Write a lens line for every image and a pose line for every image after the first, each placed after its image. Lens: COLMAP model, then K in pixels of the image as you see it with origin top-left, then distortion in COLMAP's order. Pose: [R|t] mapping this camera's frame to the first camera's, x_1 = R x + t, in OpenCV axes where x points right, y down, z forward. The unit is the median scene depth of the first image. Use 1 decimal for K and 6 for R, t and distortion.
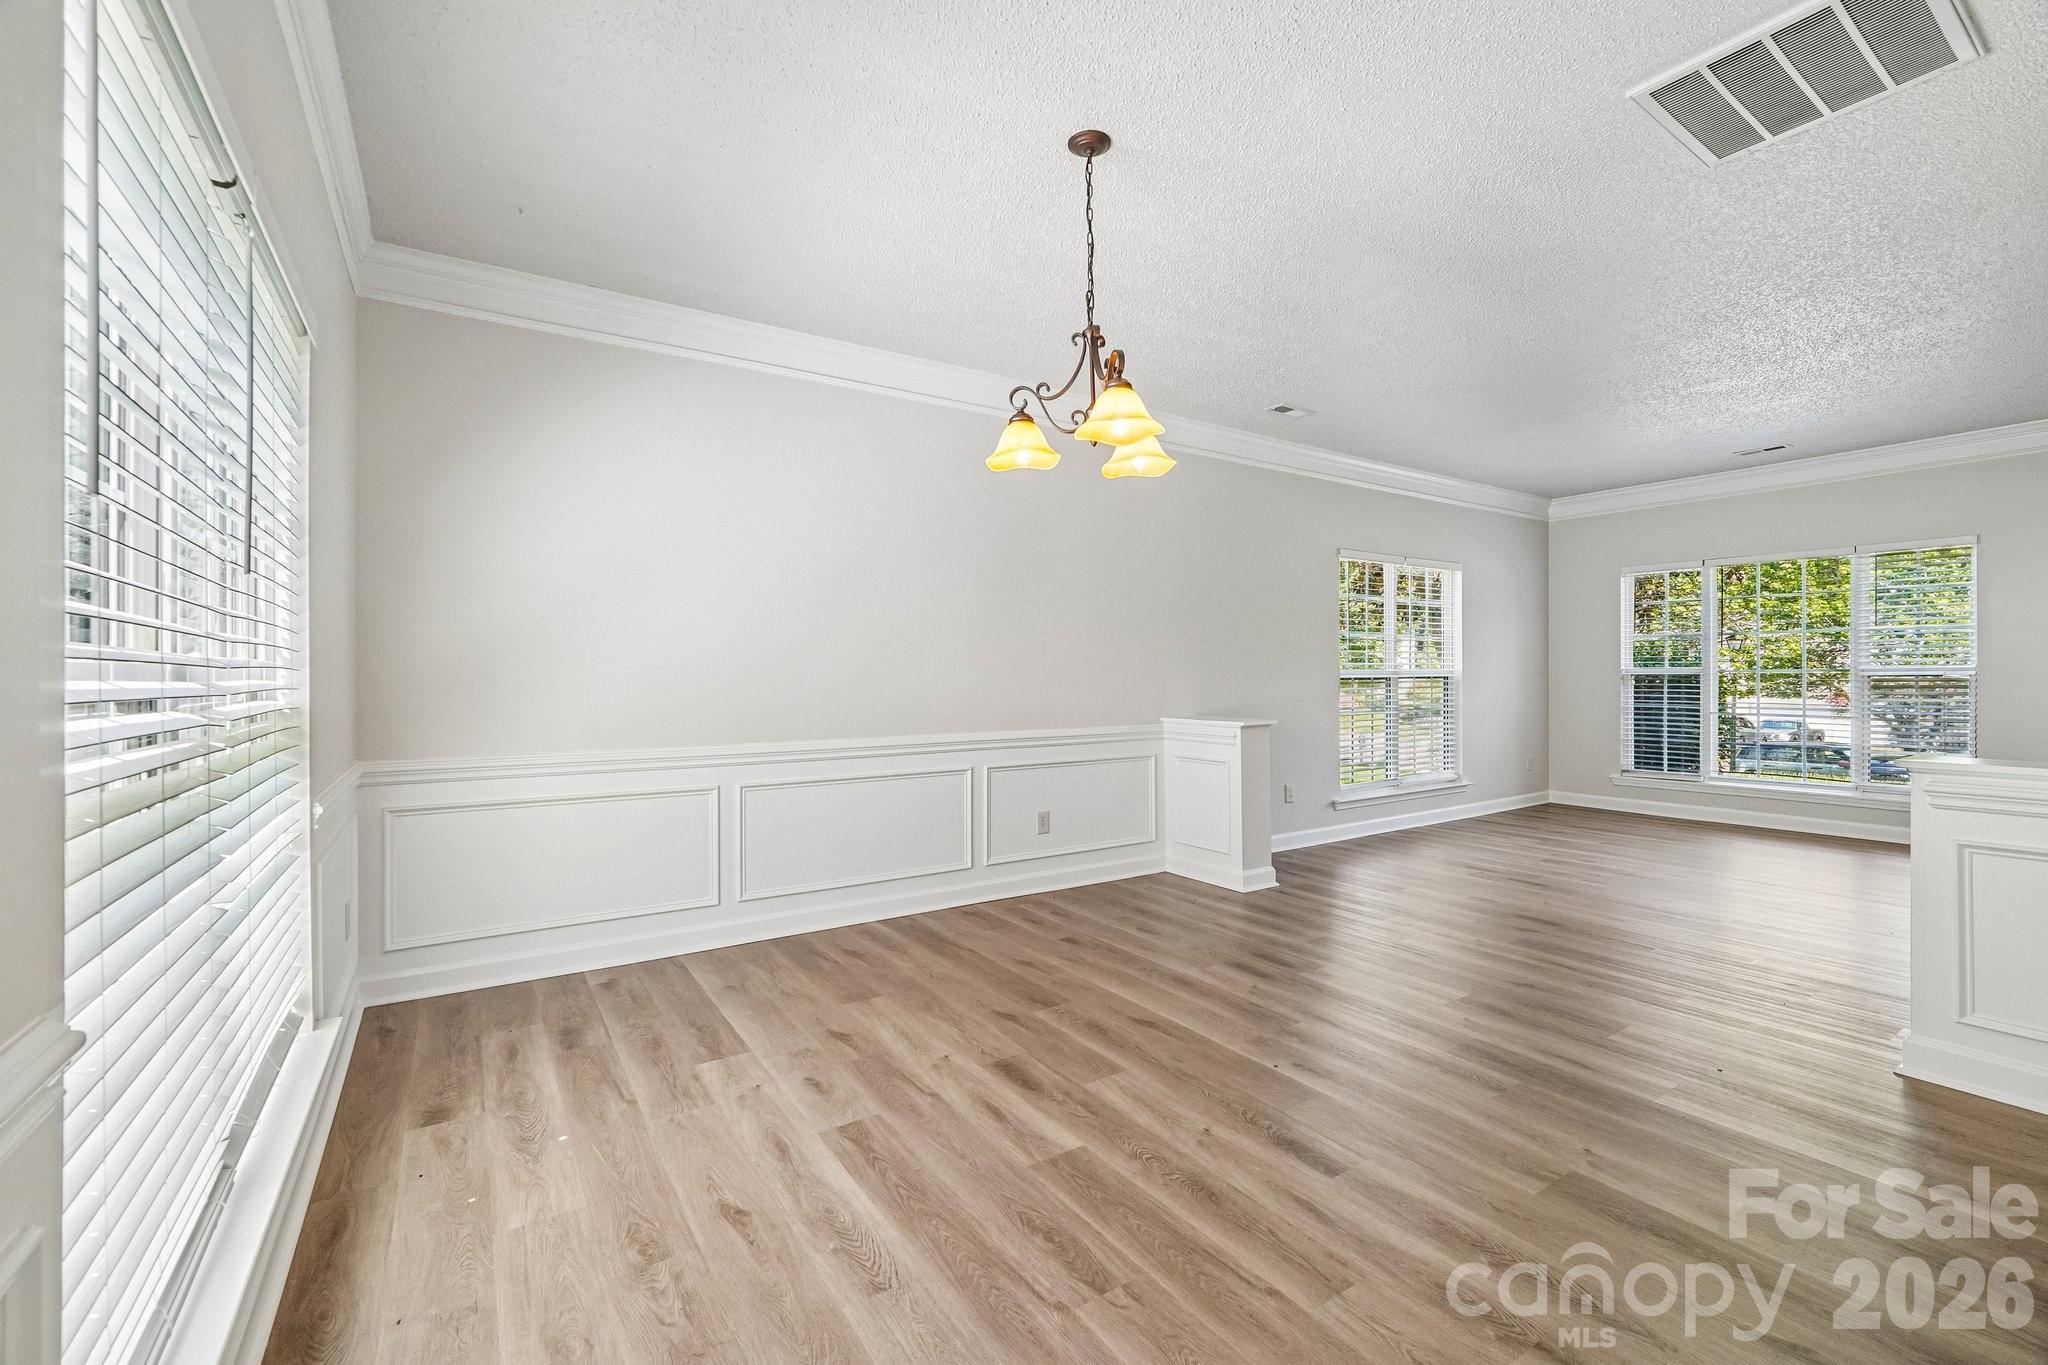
lens RADIAL K [[862.7, 0, 1021.3], [0, 862.7, 677.1], [0, 0, 1]] dist [-0.003256, 0.003241]
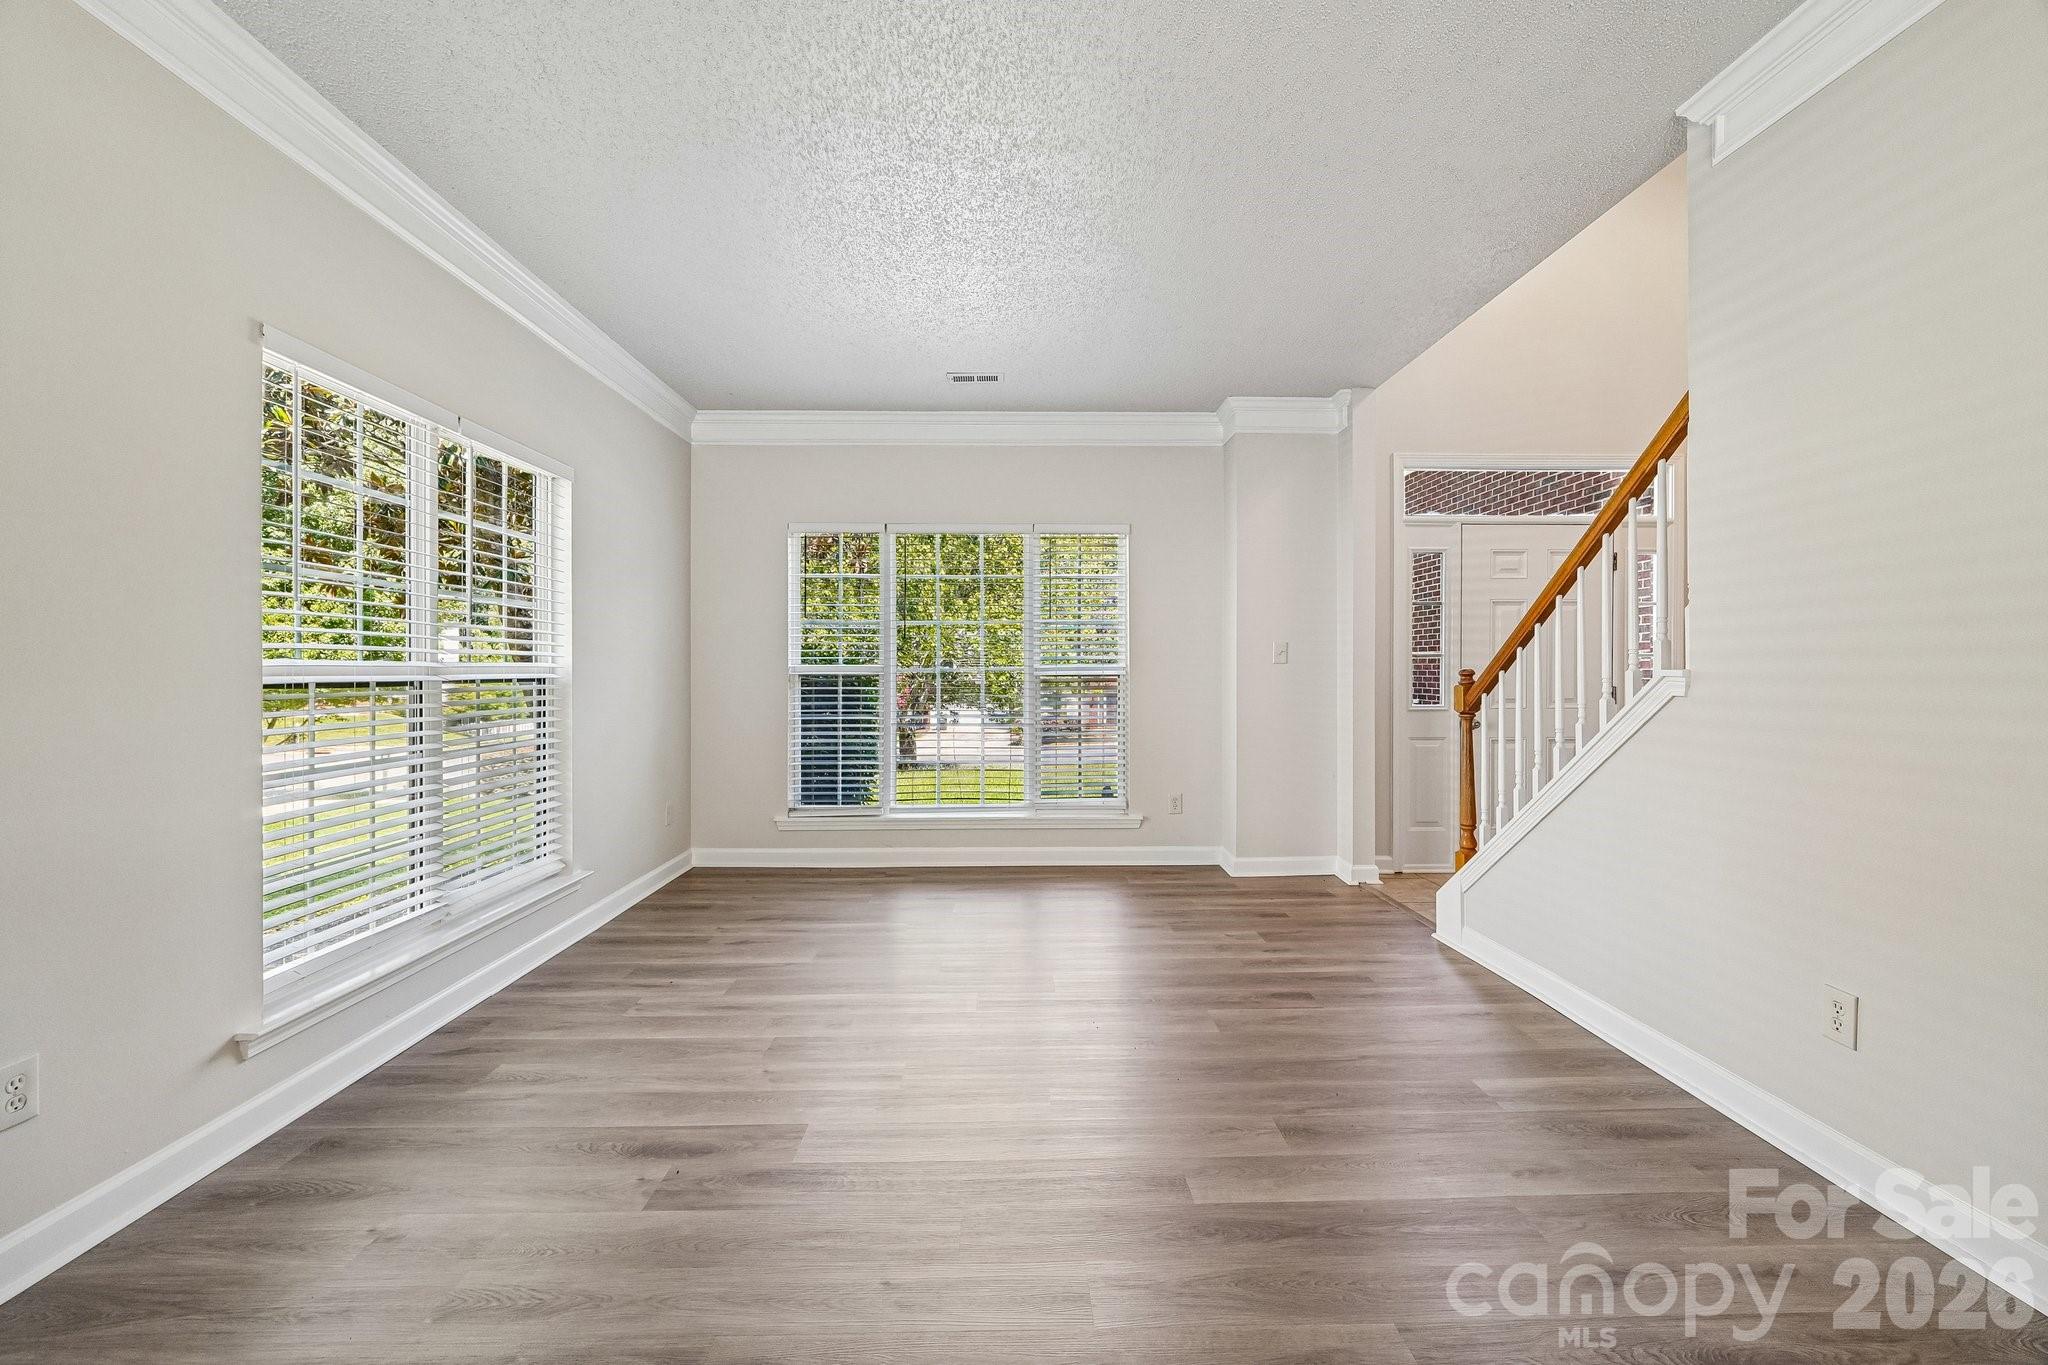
lens RADIAL K [[862.7, 0, 1021.3], [0, 862.7, 677.1], [0, 0, 1]] dist [-0.003256, 0.003241]
pose [[0.534090, -0.000612, 0.845427, 0.205694], [0.001267, 0.999999, -0.000076, -0.000714], [-0.845427, 0.001112, 0.534090, 0.473955]]
